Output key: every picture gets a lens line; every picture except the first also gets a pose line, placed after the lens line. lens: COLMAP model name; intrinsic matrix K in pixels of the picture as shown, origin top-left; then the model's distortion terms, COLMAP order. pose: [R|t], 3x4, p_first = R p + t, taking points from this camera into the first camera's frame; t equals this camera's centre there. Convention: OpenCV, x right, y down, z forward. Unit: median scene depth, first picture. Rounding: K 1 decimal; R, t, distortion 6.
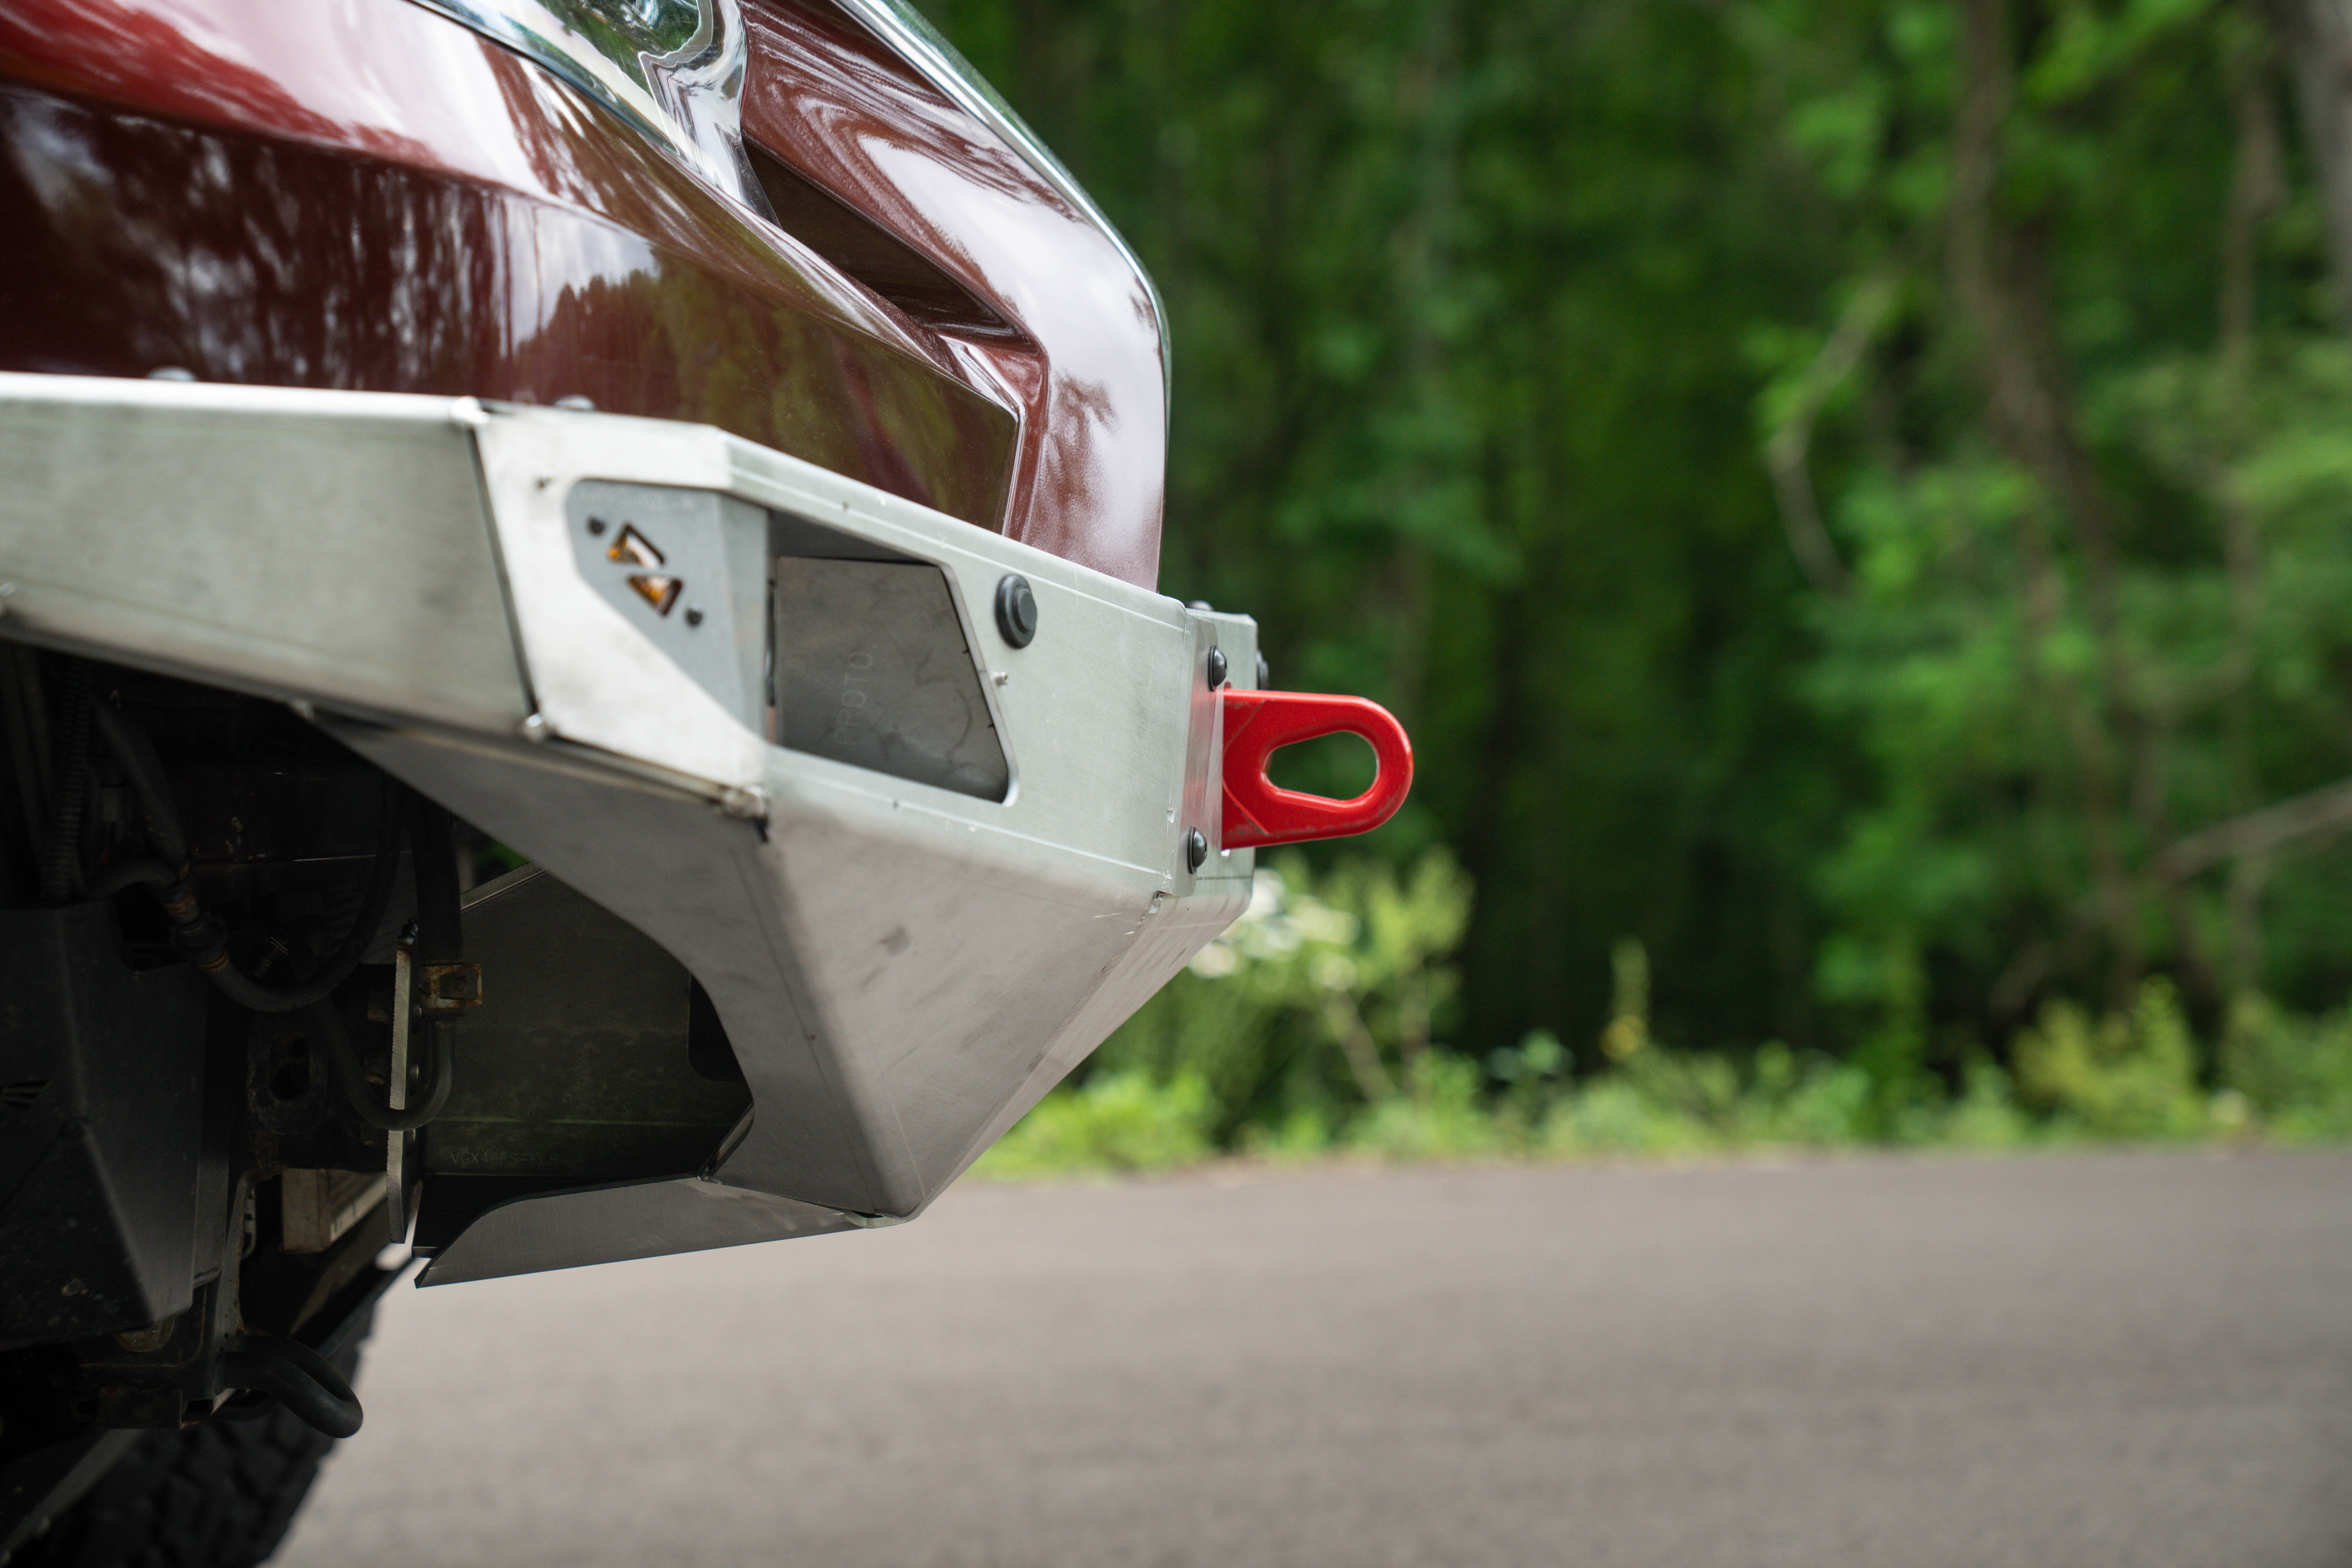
lens RADIAL K [[4444.7, 0, 1176.0], [0, 4444.7, 784.0], [0, 0, 1]] dist [0.266852, 0.379125]
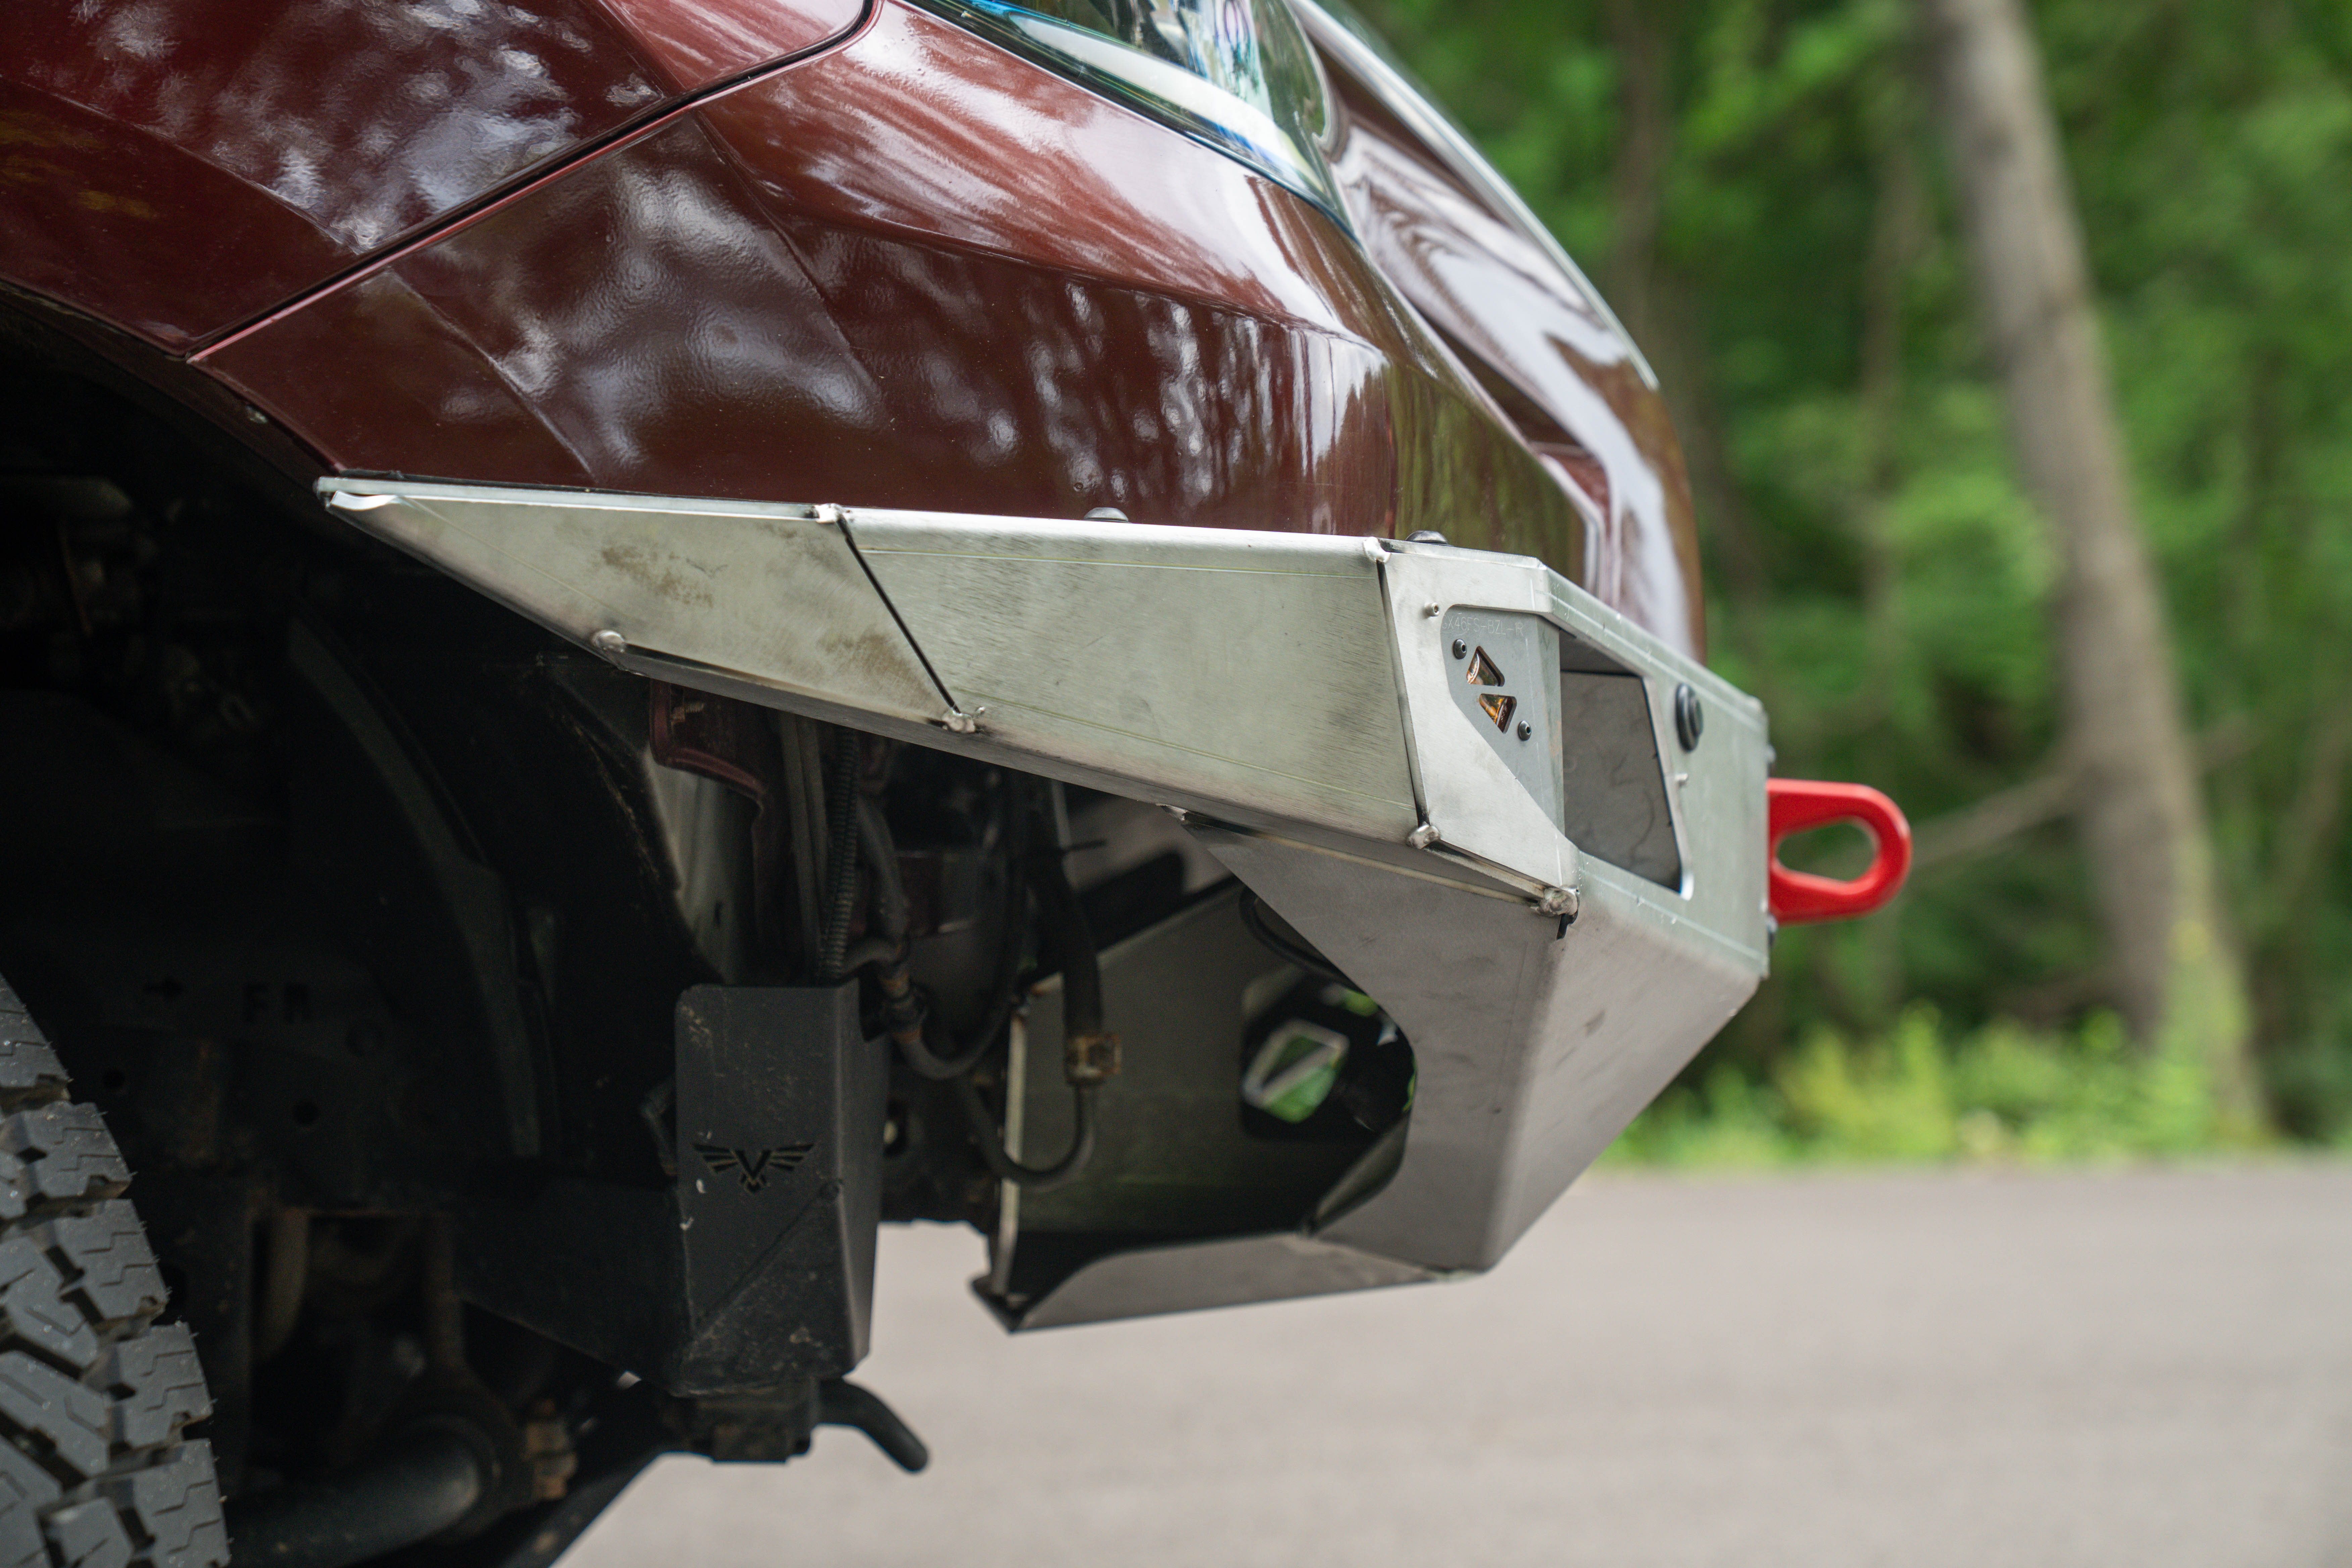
lens RADIAL K [[4444.7, 0, 1176.0], [0, 4444.7, 784.0], [0, 0, 1]] dist [0.266852, 0.379125]
pose [[0.994551, 0.010528, 0.103722, -0.274881], [-0.010356, 0.999944, -0.002198, -0.019274], [-0.103739, 0.001112, 0.994604, -0.067793]]
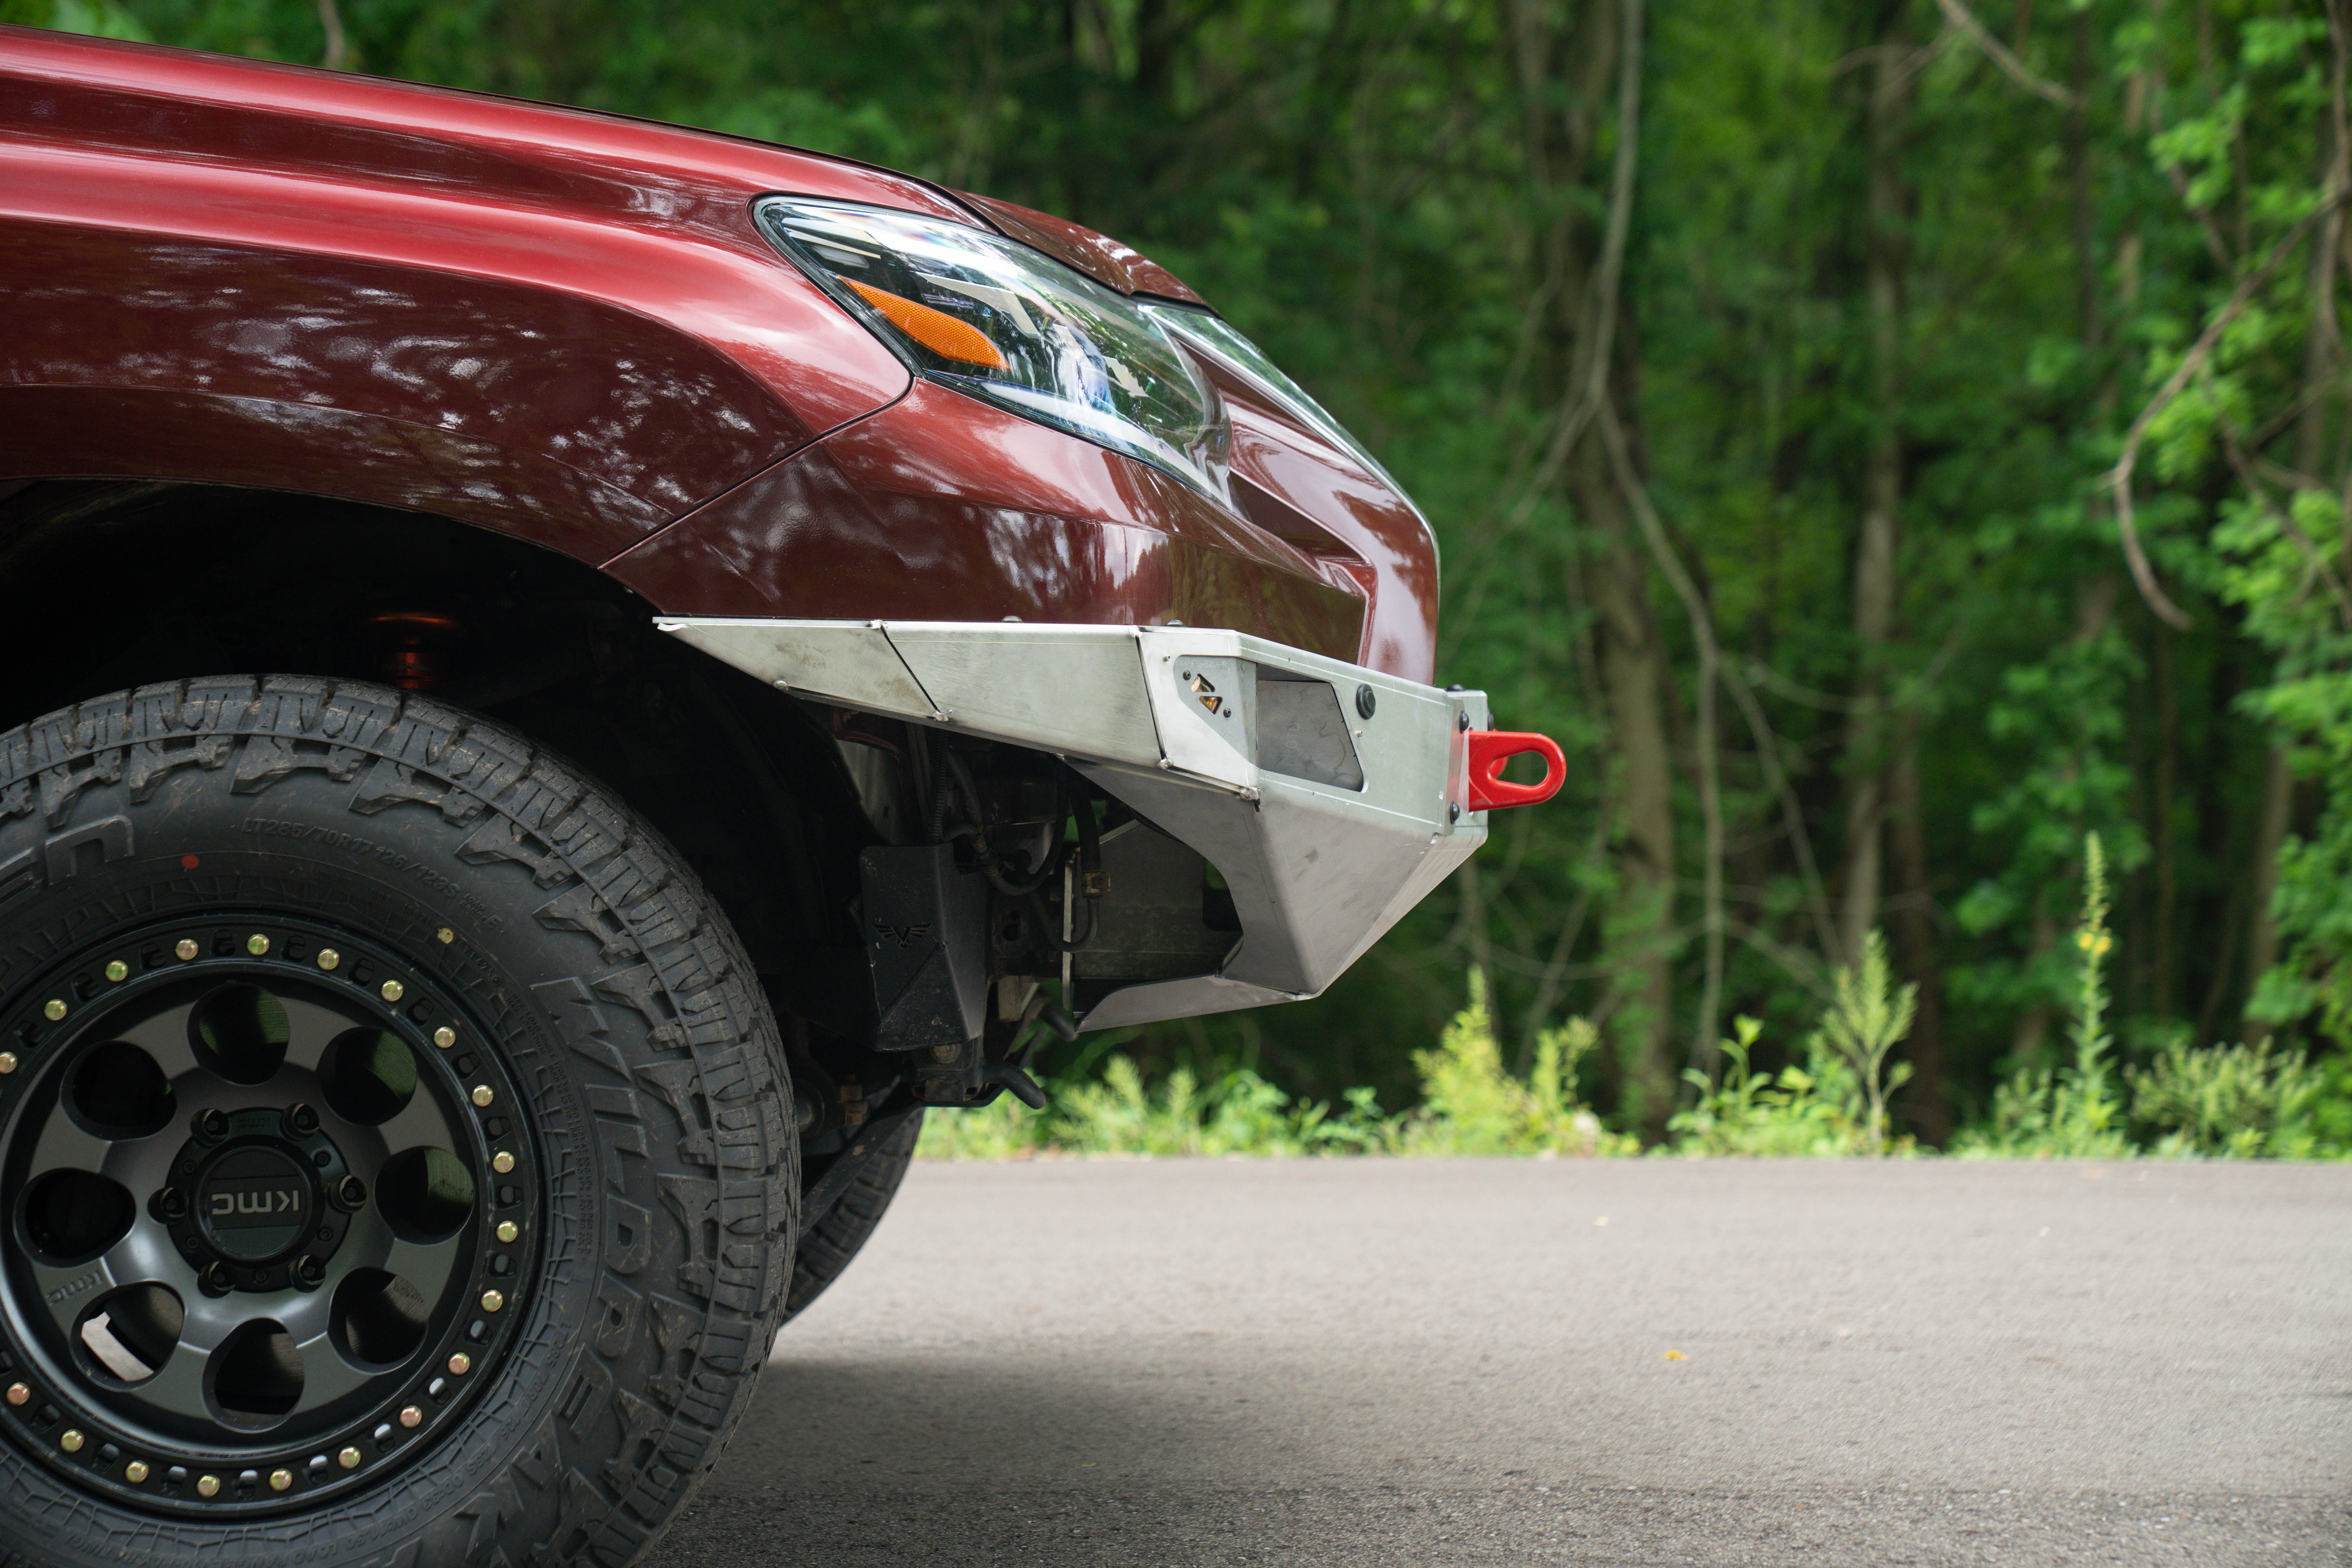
lens RADIAL K [[4444.7, 0, 1176.0], [0, 4444.7, 784.0], [0, 0, 1]] dist [0.266852, 0.379125]
pose [[0.997383, -0.015219, -0.070674, 0.023715], [0.015743, 0.999852, 0.006870, -0.015514], [0.070559, -0.007965, 0.997476, -1.147663]]
